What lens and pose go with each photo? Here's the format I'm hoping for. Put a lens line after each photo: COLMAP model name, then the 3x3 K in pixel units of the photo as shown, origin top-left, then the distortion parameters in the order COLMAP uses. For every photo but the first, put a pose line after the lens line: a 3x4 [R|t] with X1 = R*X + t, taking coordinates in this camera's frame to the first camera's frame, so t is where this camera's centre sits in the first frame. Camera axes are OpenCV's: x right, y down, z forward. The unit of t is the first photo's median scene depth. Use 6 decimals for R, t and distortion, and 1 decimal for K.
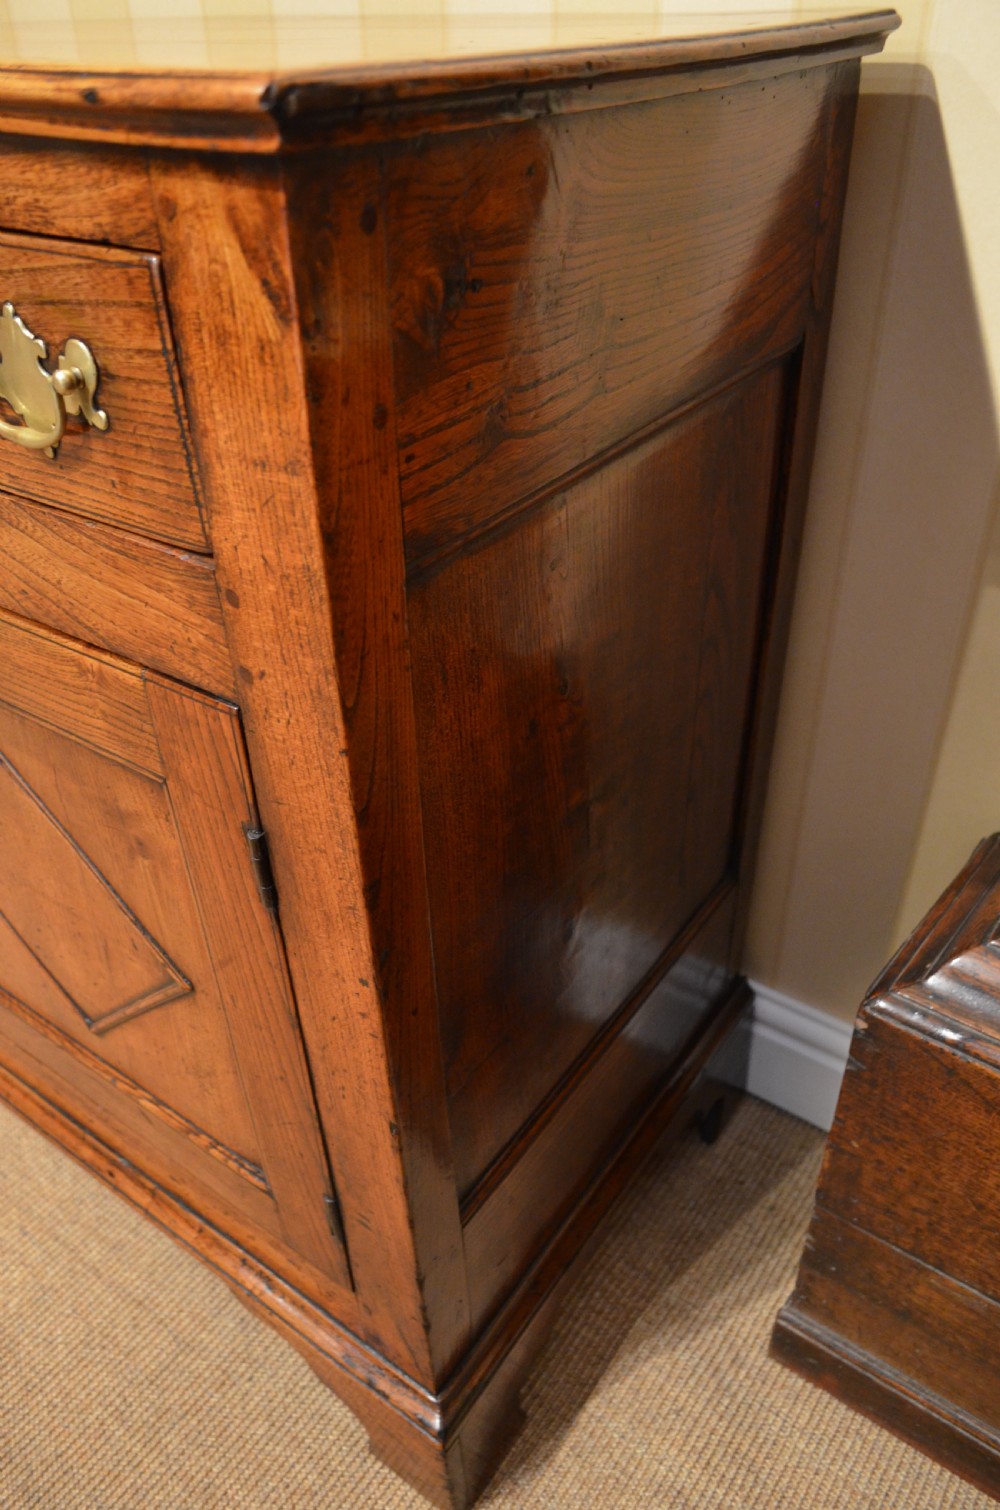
lens RADIAL K [[1169.3, 0, 501.1], [0, 1169.3, 759.1], [0, 0, 1]] dist [-0.014854, 0.006485]
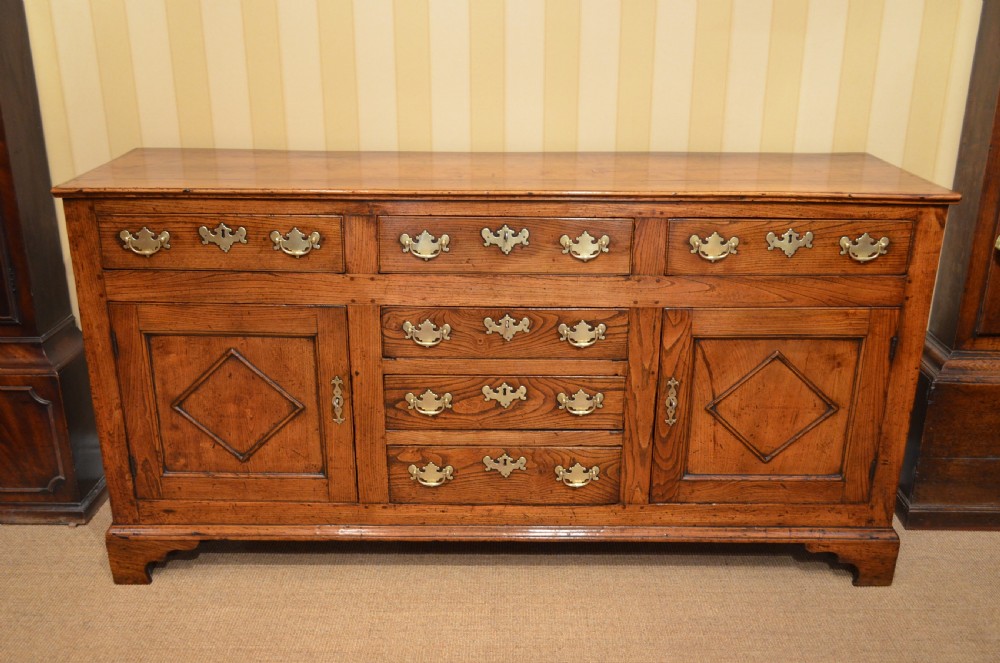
lens RADIAL K [[954.3, 0, 507.9], [0, 954.3, 339.8], [0, 0, 1]] dist [-0.018330, 0.000000]
pose [[0.830227, -0.167106, 0.531788, -4.442872], [0.299276, 0.938476, -0.172328, 0.329931], [-0.470273, 0.302223, 0.829159, -1.749059]]
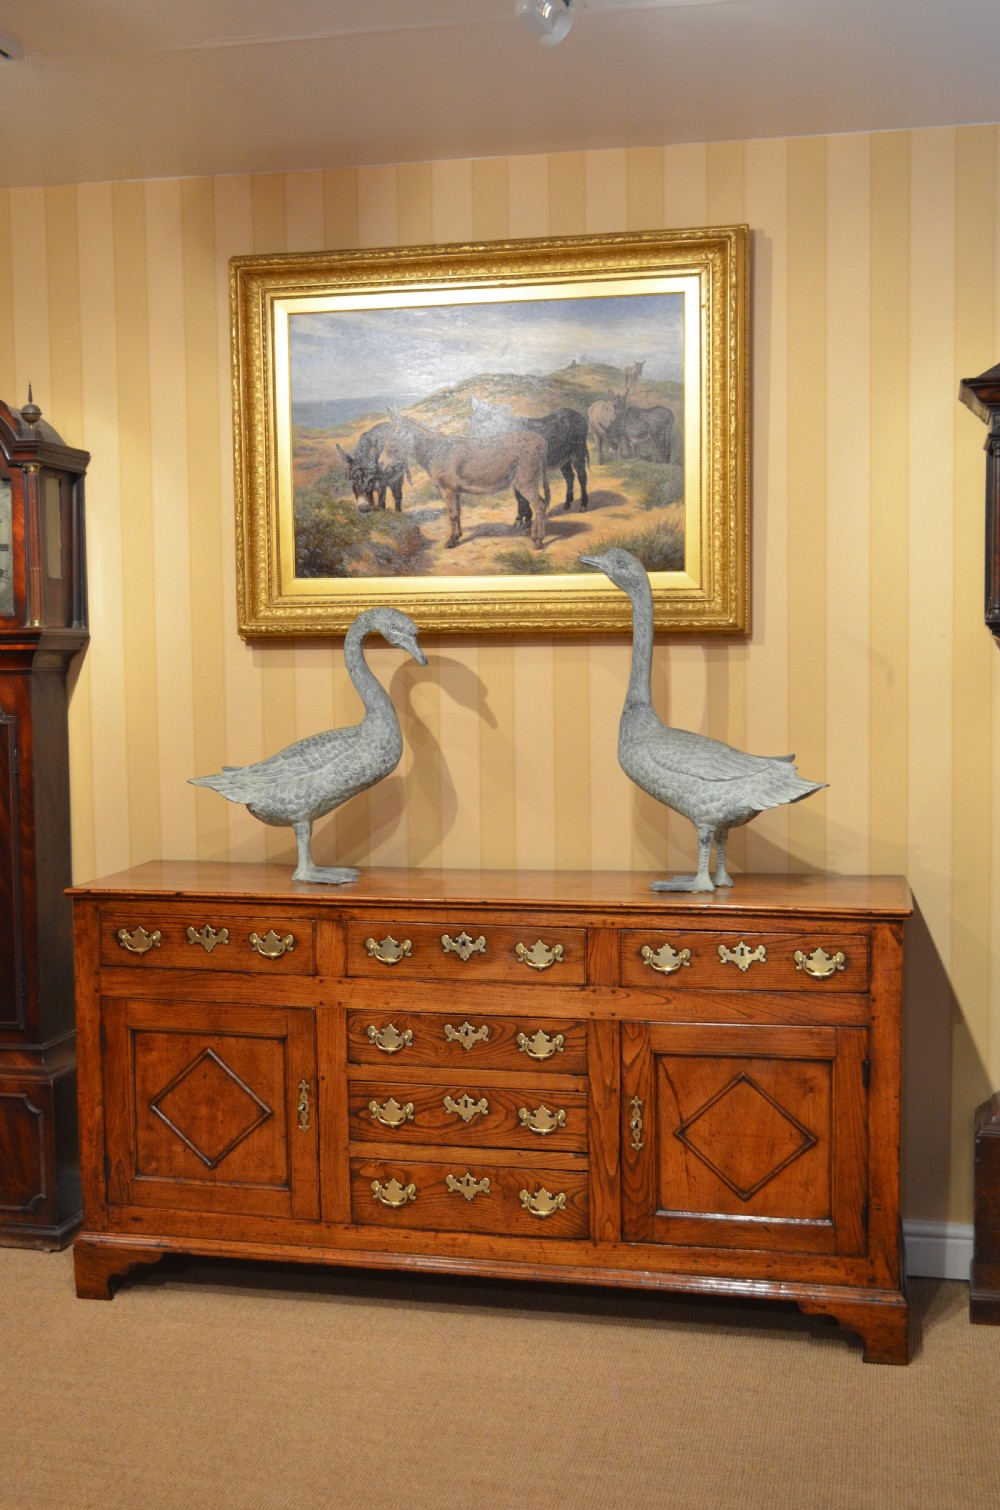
lens RADIAL K [[1678.0, 0, 485.5], [0, 1678.0, 775.2], [0, 0, 1]] dist [-0.023352, 0.000000]
pose [[0.935145, -0.013951, 0.353990, -4.764148], [0.194646, 0.855120, -0.480502, 2.384315], [-0.296000, 0.518242, 0.802377, -5.246116]]
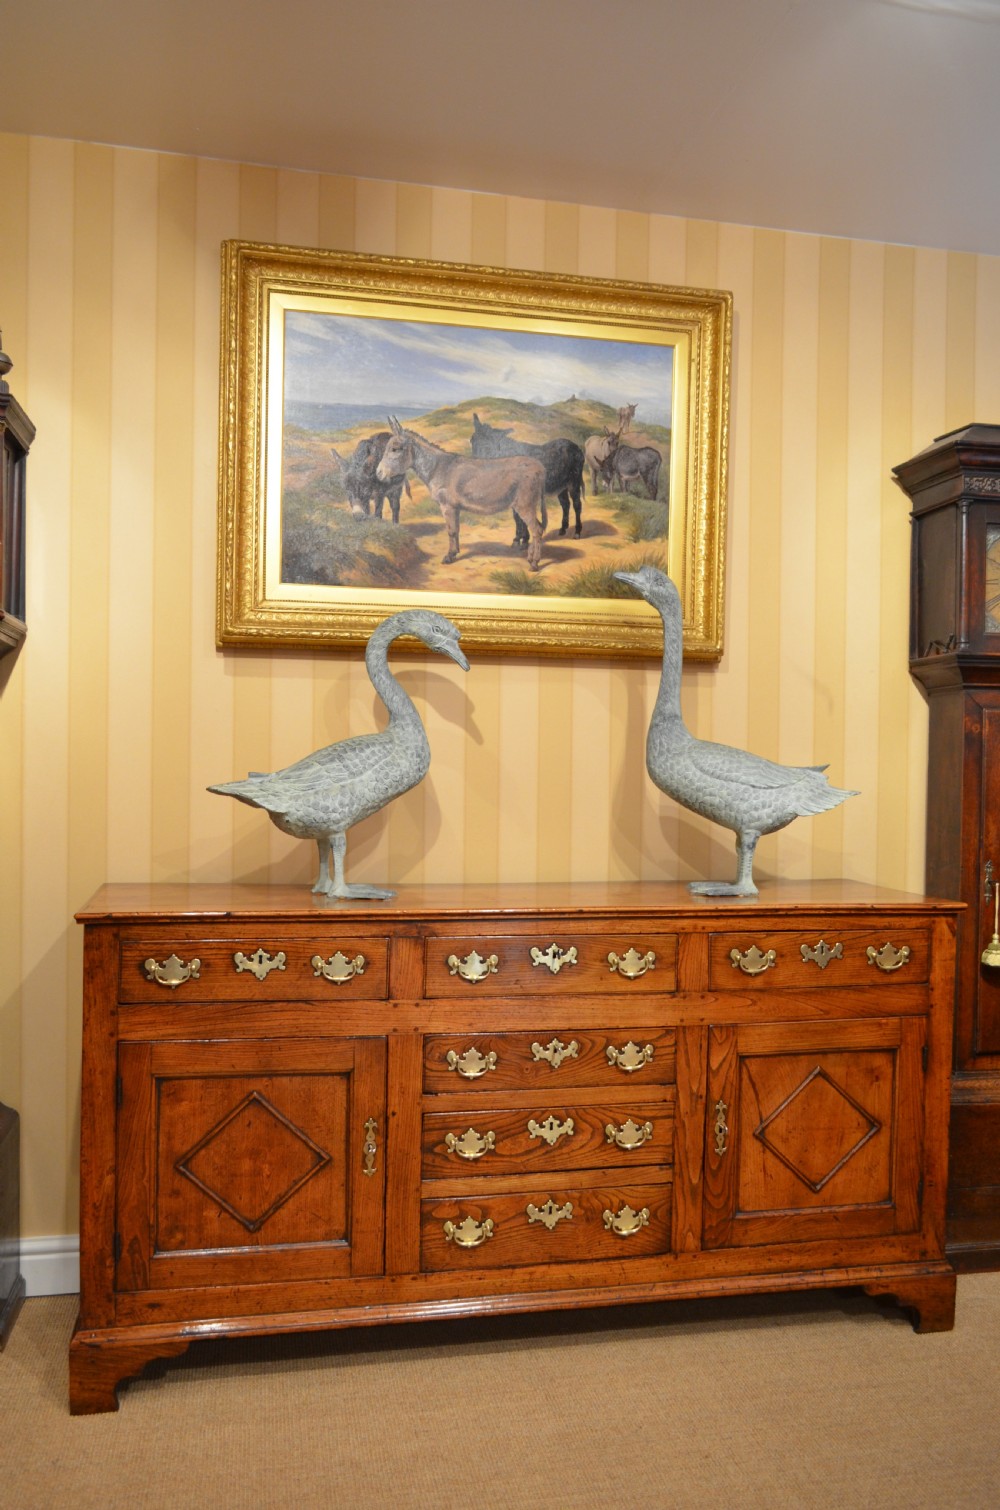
lens RADIAL K [[1163.0, 0, 494.4], [0, 1163.0, 773.2], [0, 0, 1]] dist [-0.013937, 0.005433]
pose [[0.701518, 0.023614, 0.712261, -6.067431], [0.383598, 0.829799, -0.405323, 0.473775], [-0.600604, 0.557563, 0.573060, -1.546530]]
